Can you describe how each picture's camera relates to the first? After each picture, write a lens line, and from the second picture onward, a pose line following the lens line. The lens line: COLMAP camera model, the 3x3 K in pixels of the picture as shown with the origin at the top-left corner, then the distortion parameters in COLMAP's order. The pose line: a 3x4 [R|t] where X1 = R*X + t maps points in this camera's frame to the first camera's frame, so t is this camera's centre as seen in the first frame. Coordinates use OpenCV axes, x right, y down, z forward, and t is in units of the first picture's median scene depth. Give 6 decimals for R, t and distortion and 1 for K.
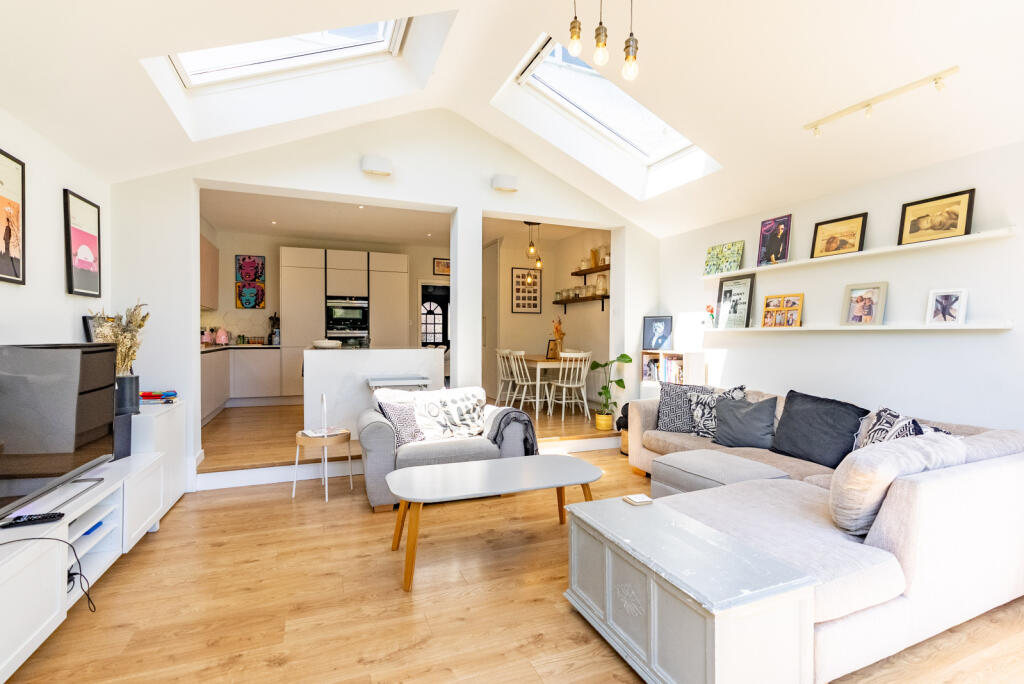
lens RADIAL K [[480.0, 0, 514.5], [0, 480.0, 336.6], [0, 0, 1]] dist [-0.019783, 0.000864]
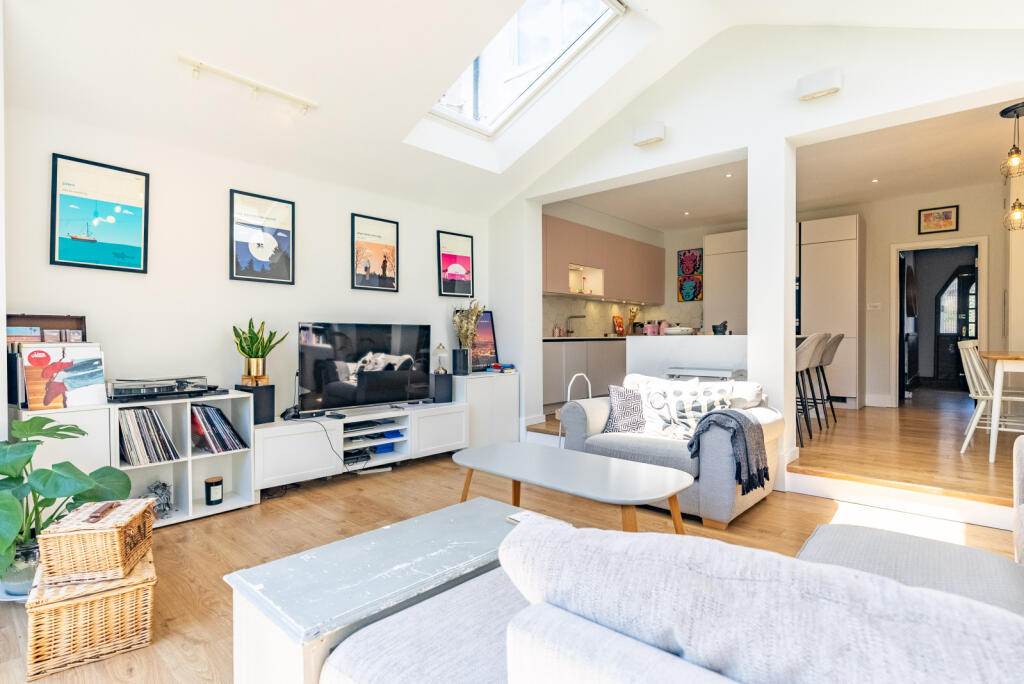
lens RADIAL K [[514.5, 0, 514.7], [0, 514.5, 338.8], [0, 0, 1]] dist [0.002282, -0.000294]
pose [[0.426912, -0.001197, -0.904292, 0.490047], [0.002127, 0.999998, -0.000320, 0.036585], [0.904290, -0.001787, 0.426914, 0.331844]]
